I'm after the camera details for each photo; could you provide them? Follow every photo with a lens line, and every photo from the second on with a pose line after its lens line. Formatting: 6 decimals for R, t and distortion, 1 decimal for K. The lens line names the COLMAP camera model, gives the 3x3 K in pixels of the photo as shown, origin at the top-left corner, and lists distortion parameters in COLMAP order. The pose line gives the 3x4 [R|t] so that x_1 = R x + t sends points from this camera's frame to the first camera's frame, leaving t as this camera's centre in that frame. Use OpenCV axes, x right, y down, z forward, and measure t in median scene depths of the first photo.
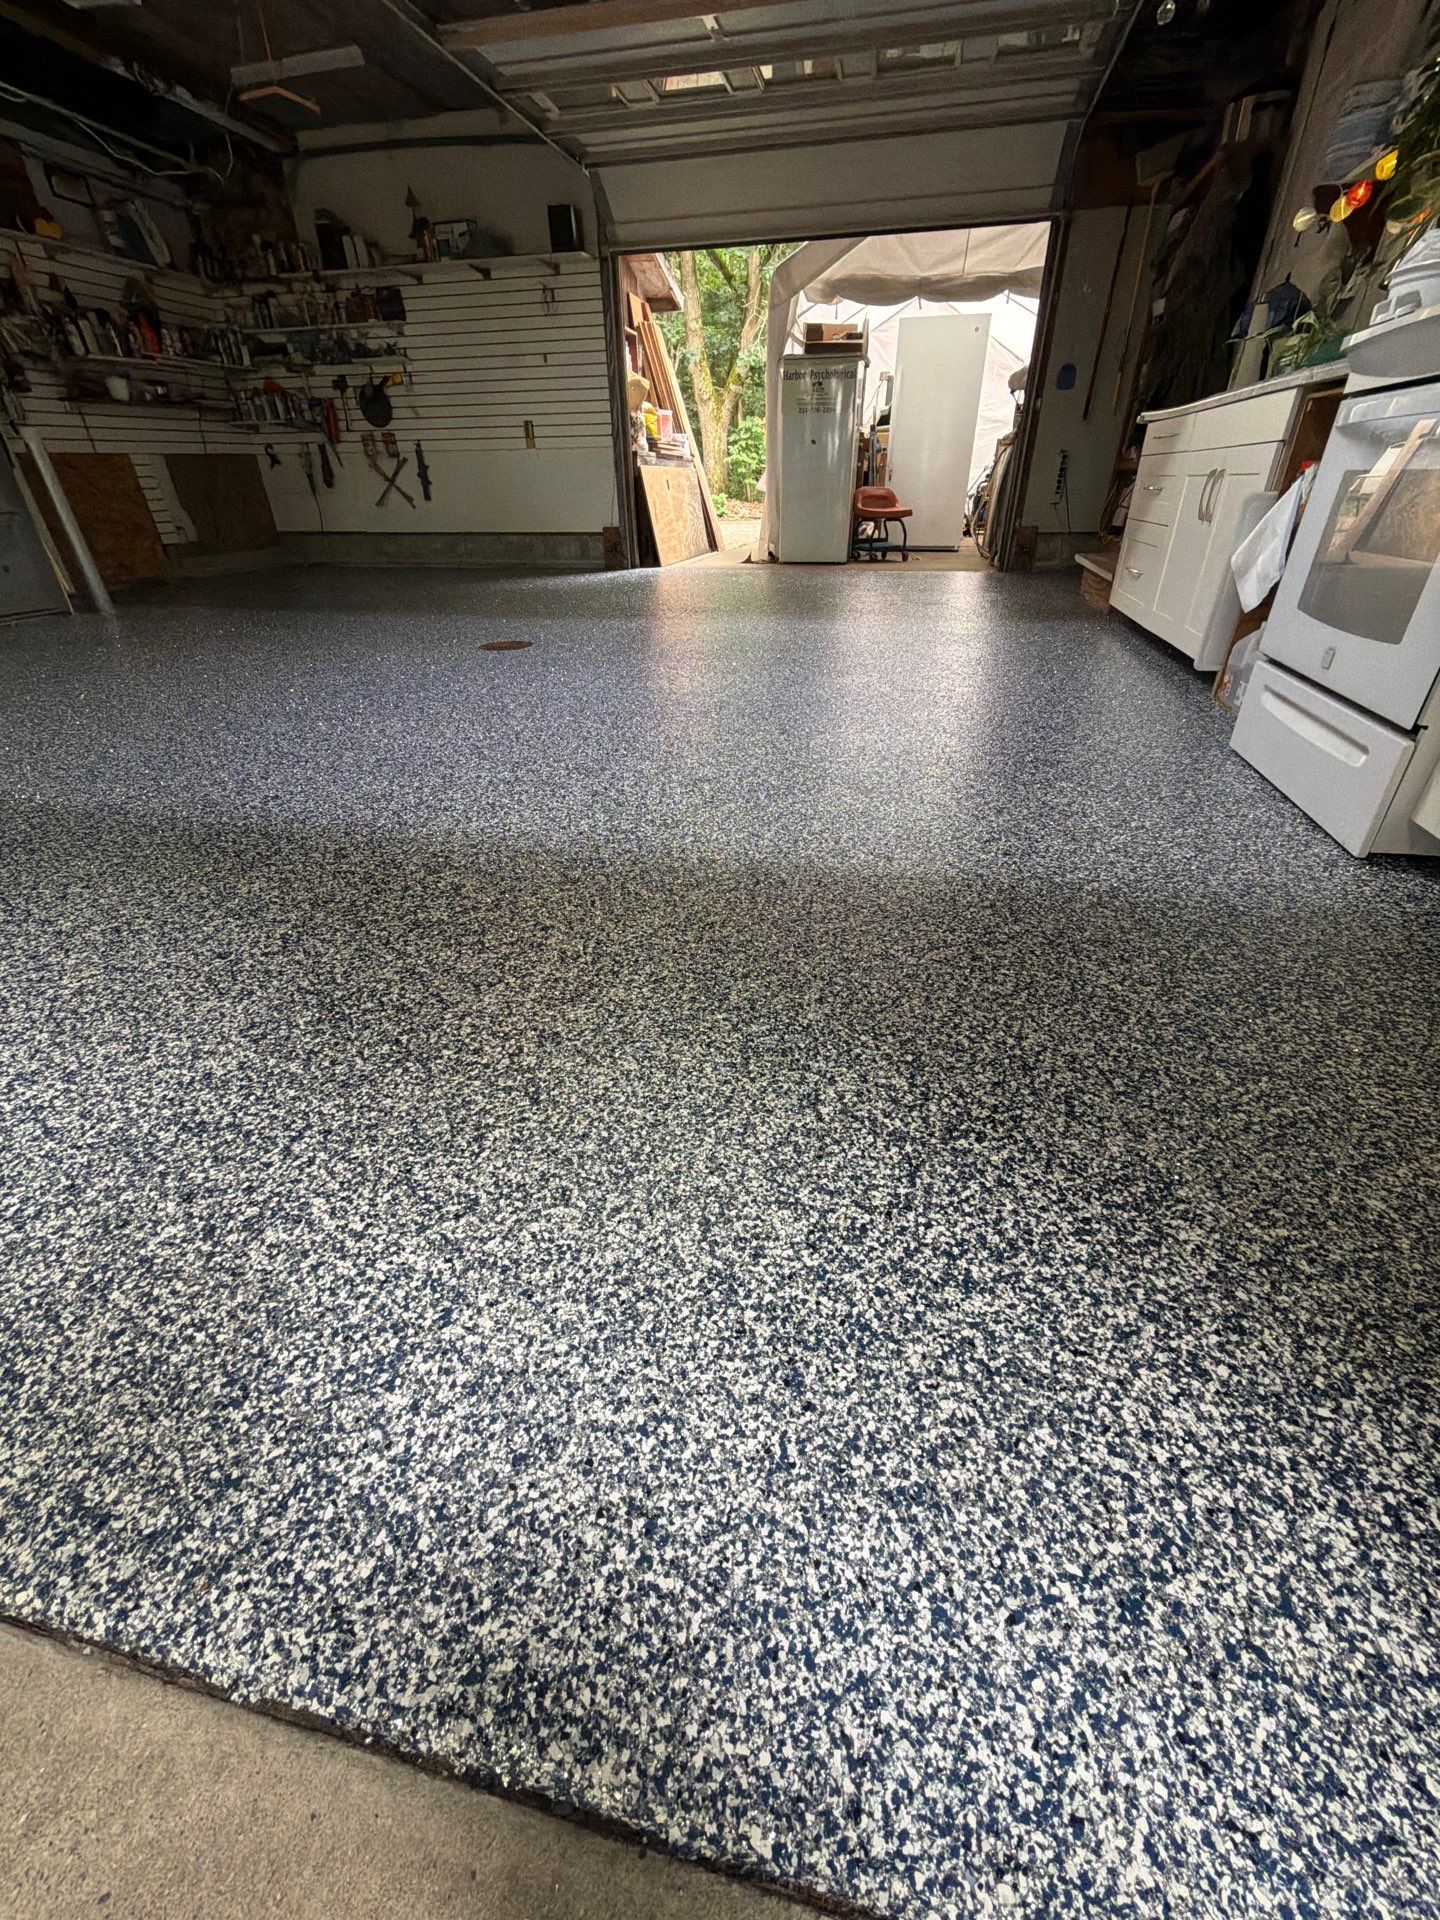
lens RADIAL K [[765.8, 0, 719.6], [0, 765.8, 956.4], [0, 0, 1]] dist [0.000340, 0.000129]
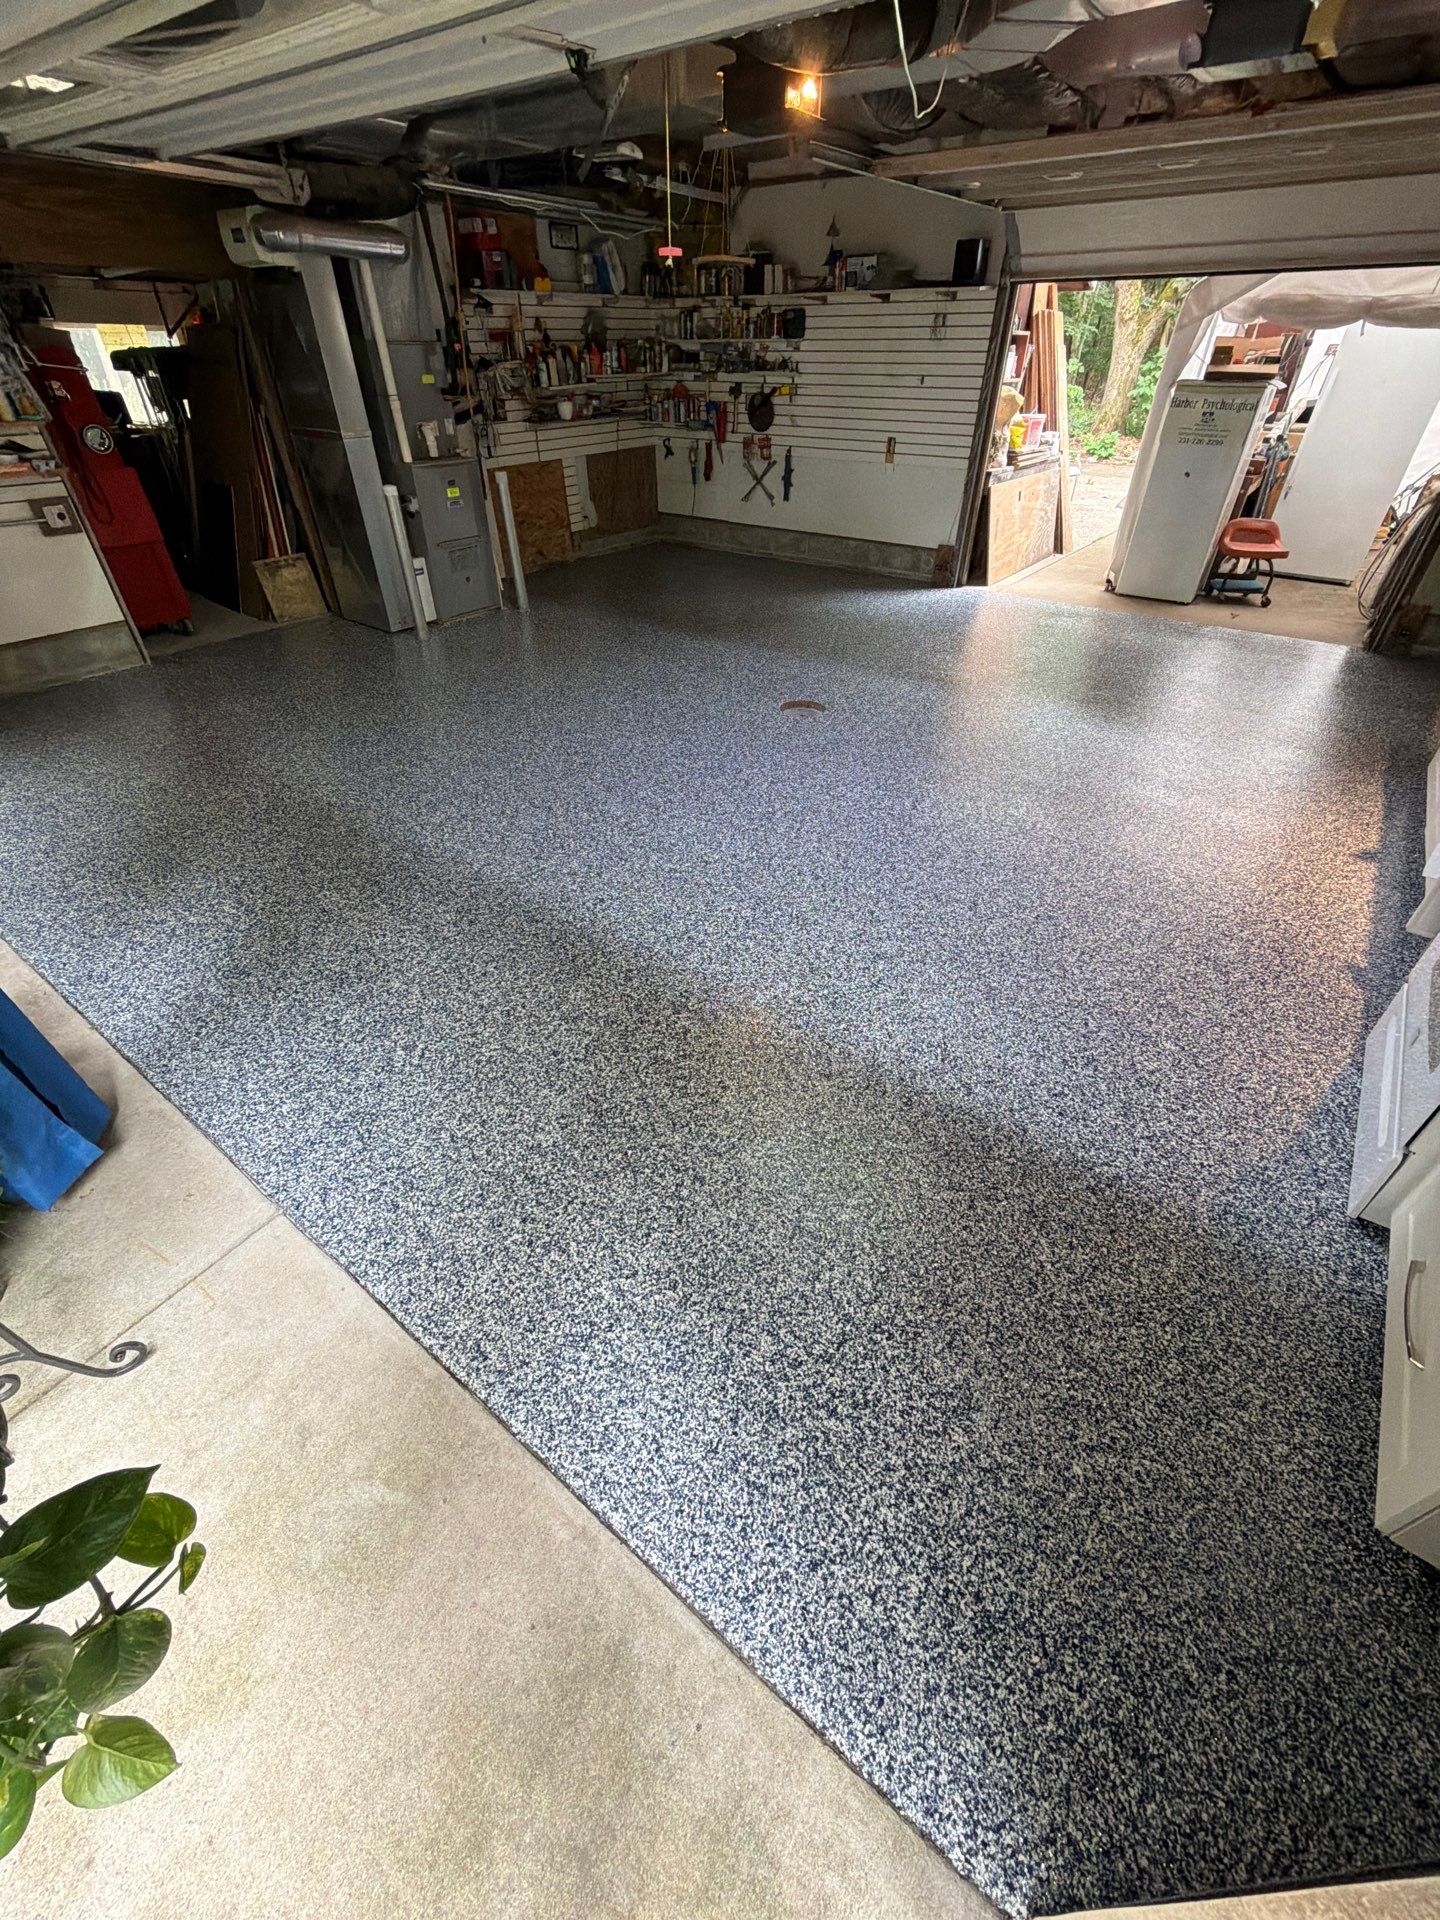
lens RADIAL K [[765.8, 0, 720.2], [0, 765.8, 956.8], [0, 0, 1]] dist [0.000340, 0.000129]
pose [[0.915478, 0.261186, -0.306076, 0.044787], [-0.225098, 0.962959, 0.148460, -0.126031], [0.333514, -0.067014, 0.940360, -0.122597]]
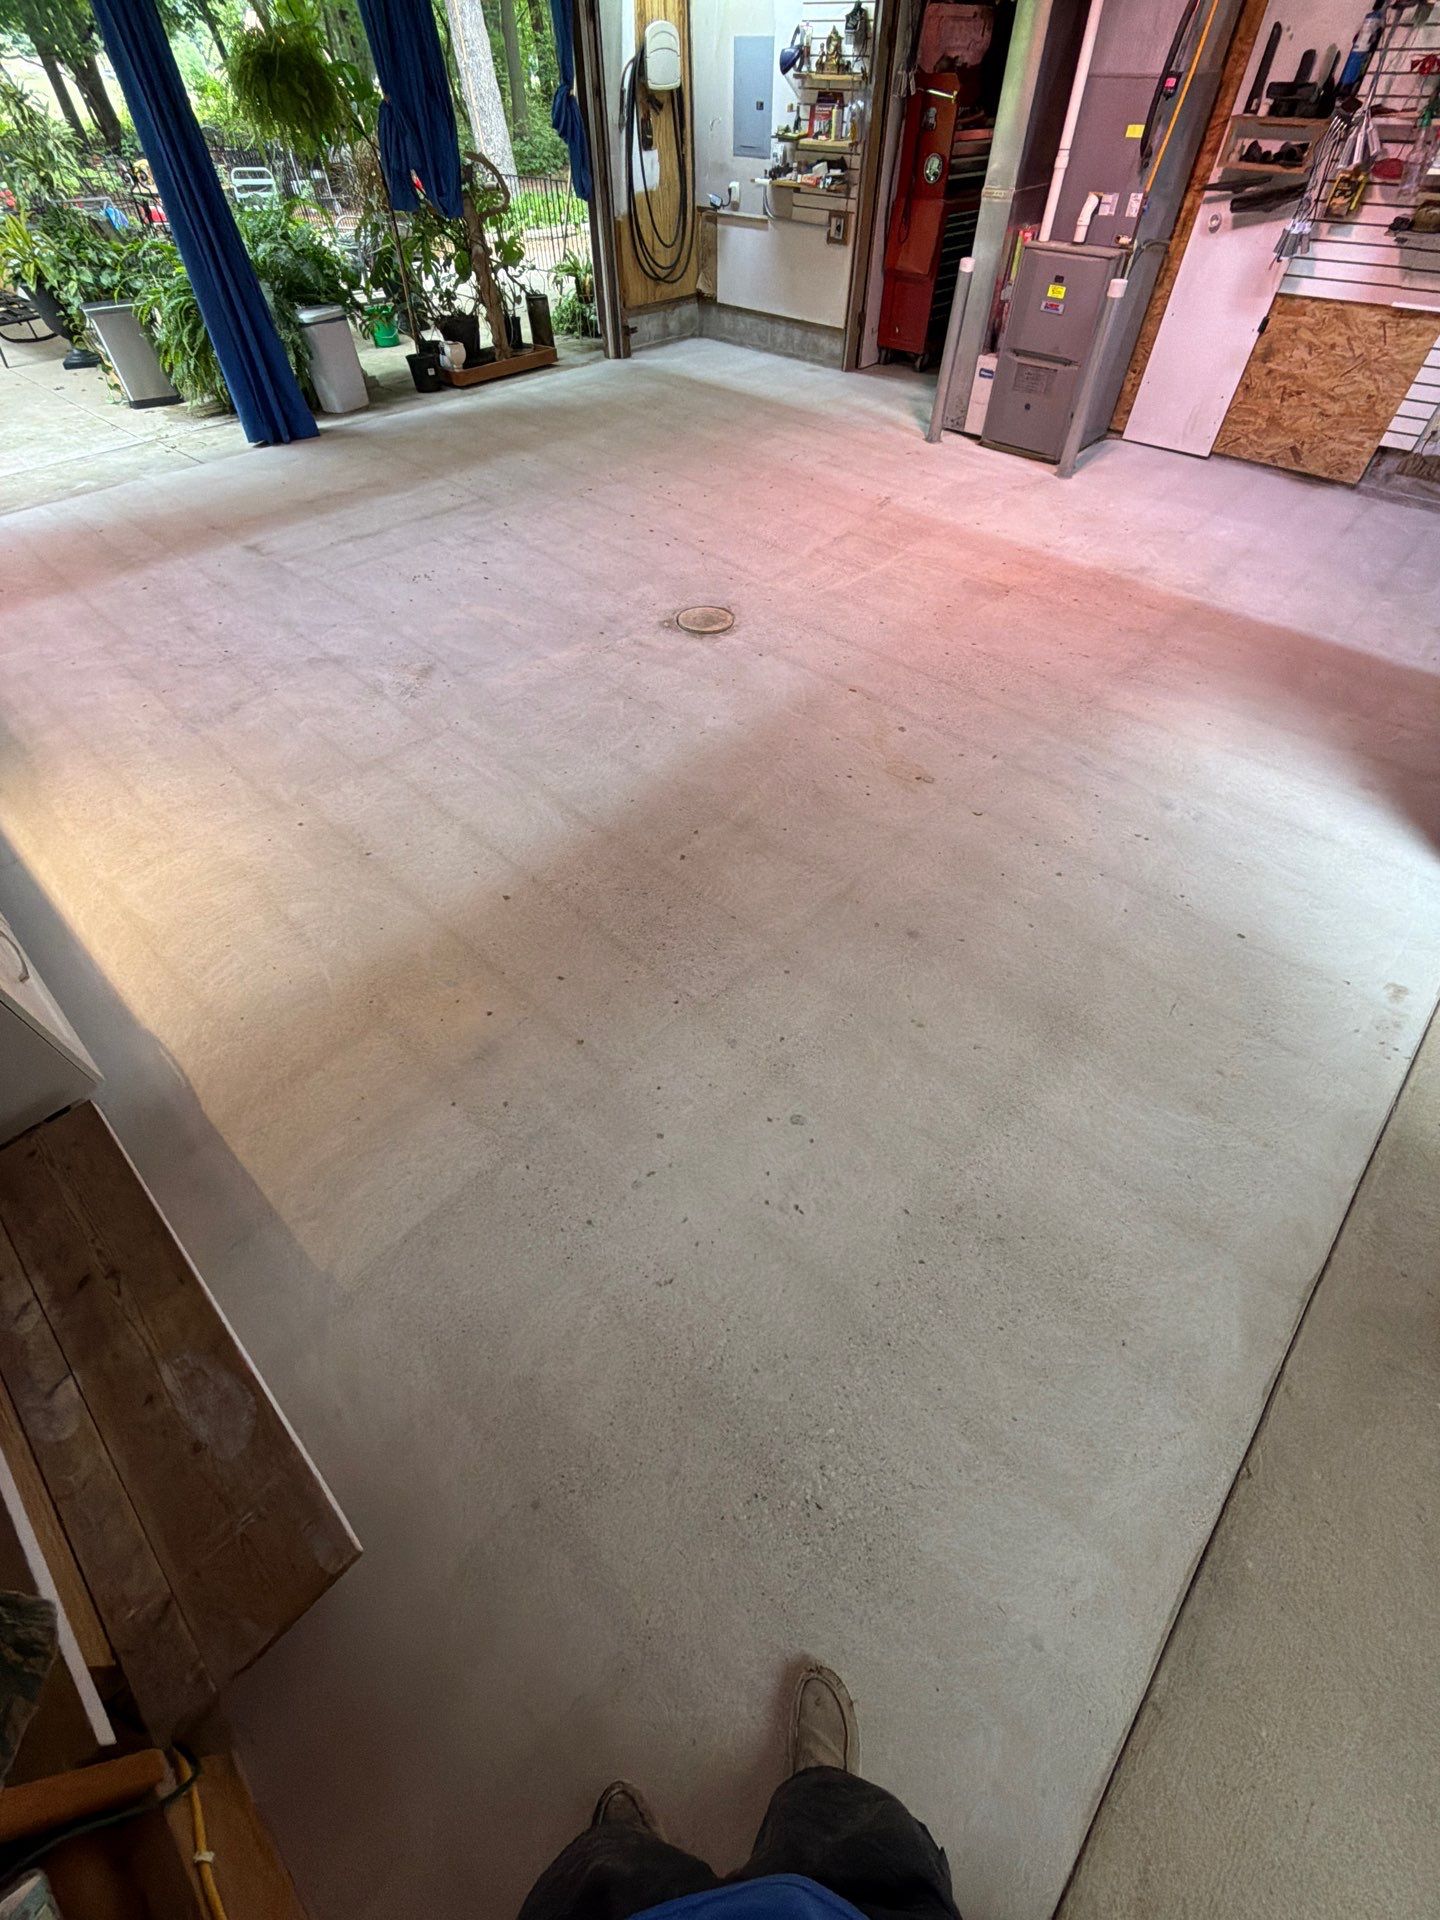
lens RADIAL K [[765.8, 0, 721.4], [0, 765.8, 955.7], [0, 0, 1]] dist [0.000340, 0.000129]
pose [[-0.507463, 0.667960, -0.544344, 0.356236], [-0.452234, 0.331272, 0.828096, -0.737960], [0.733461, 0.666399, 0.133966, 0.800992]]
